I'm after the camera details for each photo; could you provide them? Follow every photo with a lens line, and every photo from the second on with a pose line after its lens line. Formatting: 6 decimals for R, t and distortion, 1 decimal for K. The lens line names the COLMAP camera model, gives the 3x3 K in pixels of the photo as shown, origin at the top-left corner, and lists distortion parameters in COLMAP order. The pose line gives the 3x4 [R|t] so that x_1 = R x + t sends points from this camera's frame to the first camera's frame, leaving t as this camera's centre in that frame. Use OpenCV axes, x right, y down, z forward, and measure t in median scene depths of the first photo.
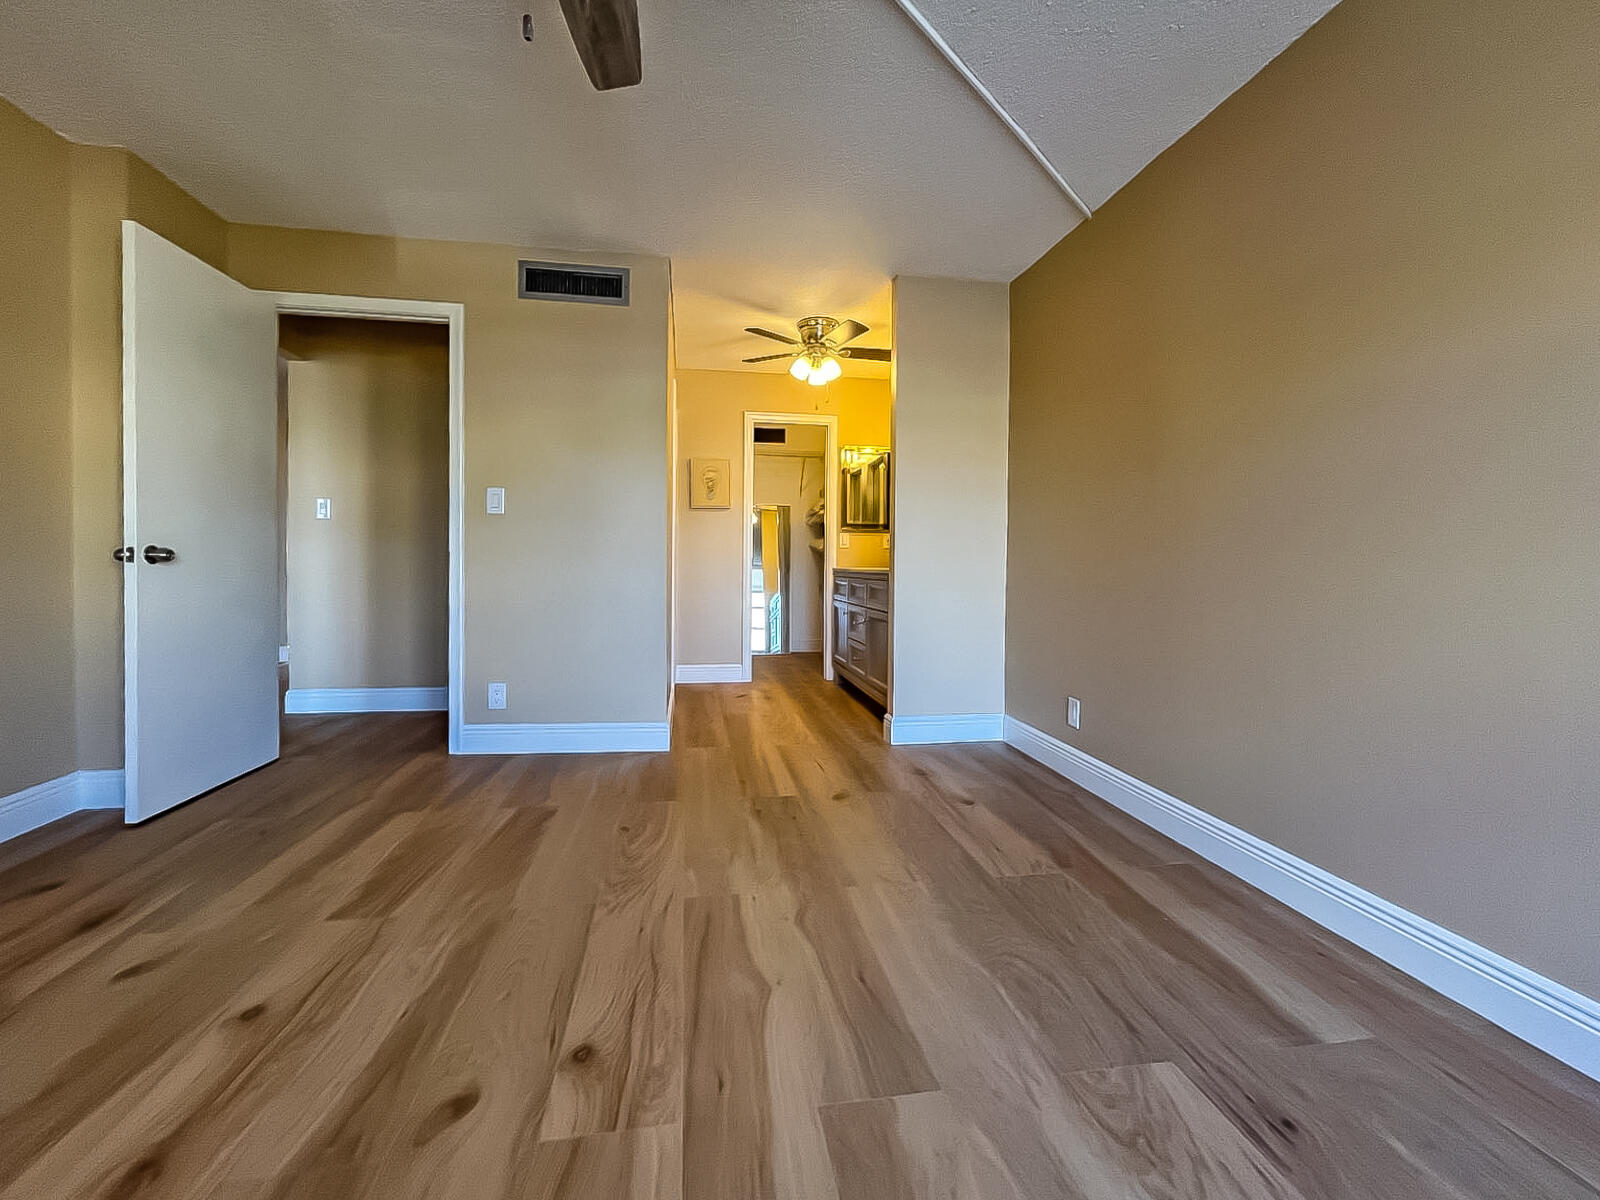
lens RADIAL K [[1332.8, 0, 800.0], [0, 1332.8, 600.0], [0, 0, 1]] dist [0.002404, -0.002526]
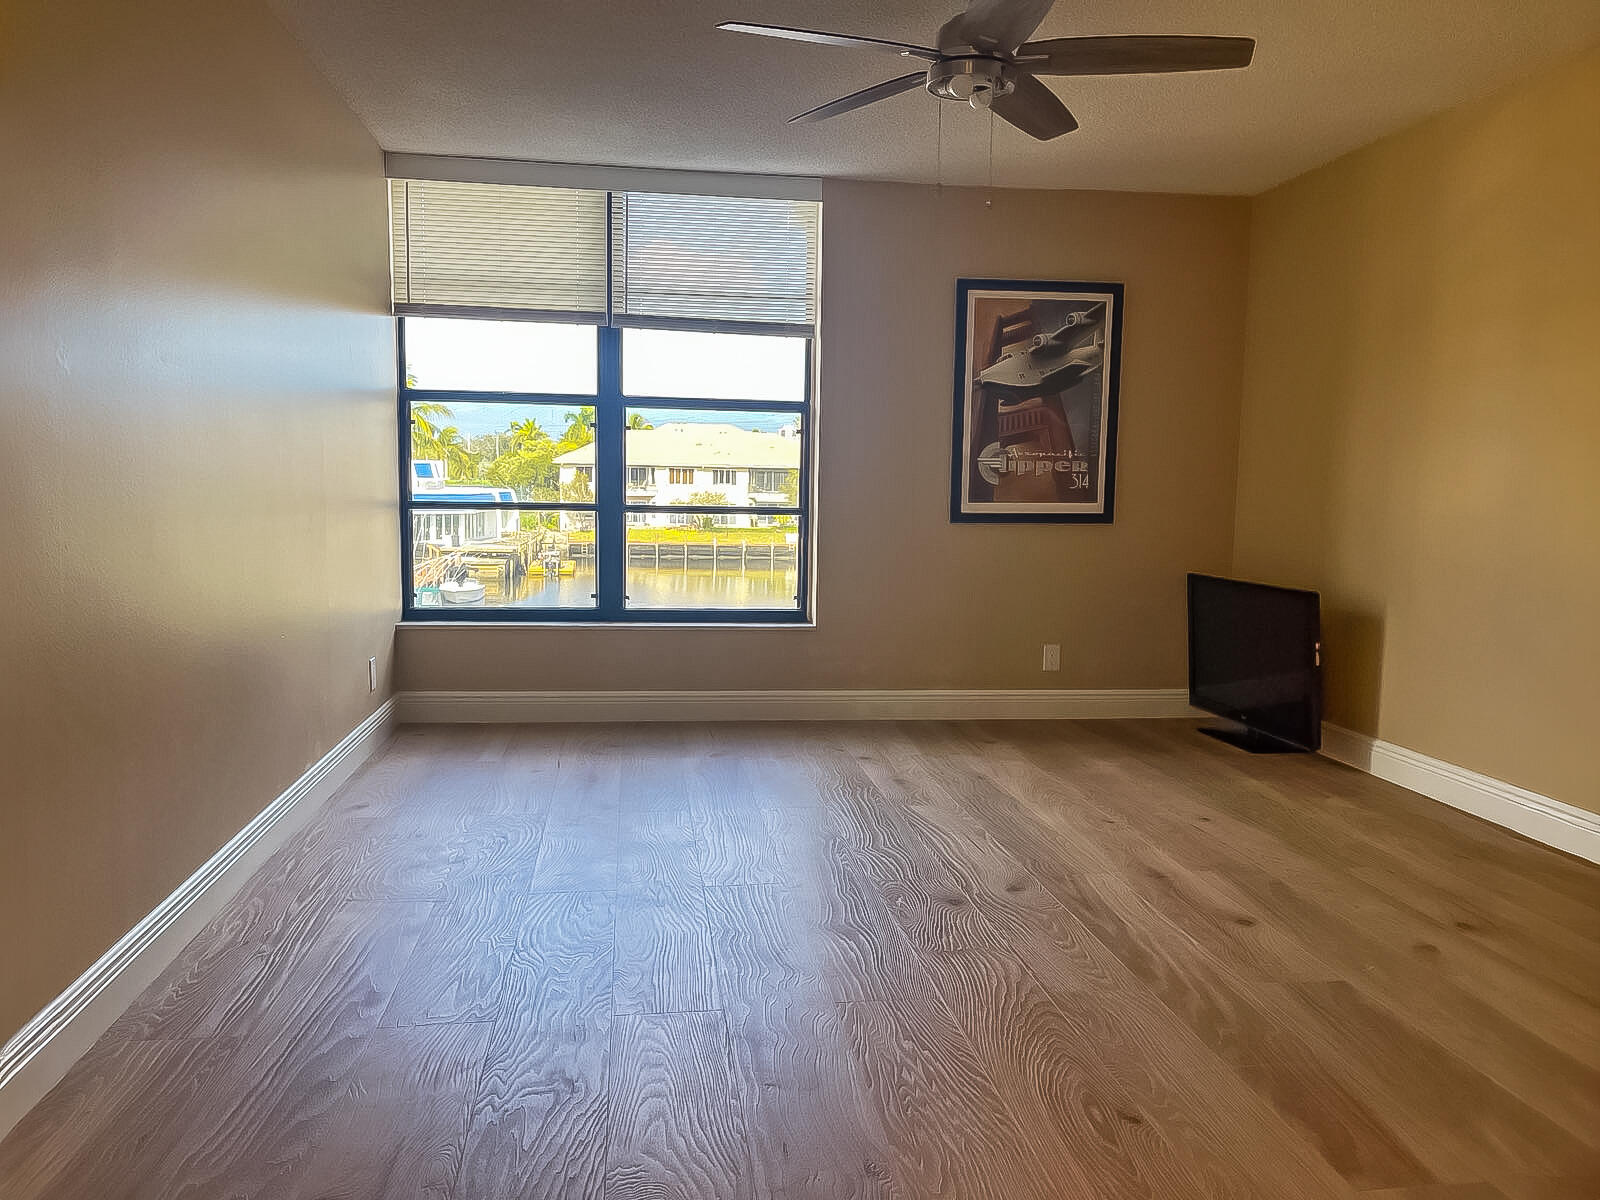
lens RADIAL K [[1332.8, 0, 800.0], [0, 1332.8, 600.0], [0, 0, 1]] dist [0.002404, -0.002526]
pose [[-0.999596, -0.027919, 0.005355, -0.007962], [-0.027083, 0.992512, 0.119111, -0.094068], [-0.008641, 0.118918, -0.992867, 1.860203]]
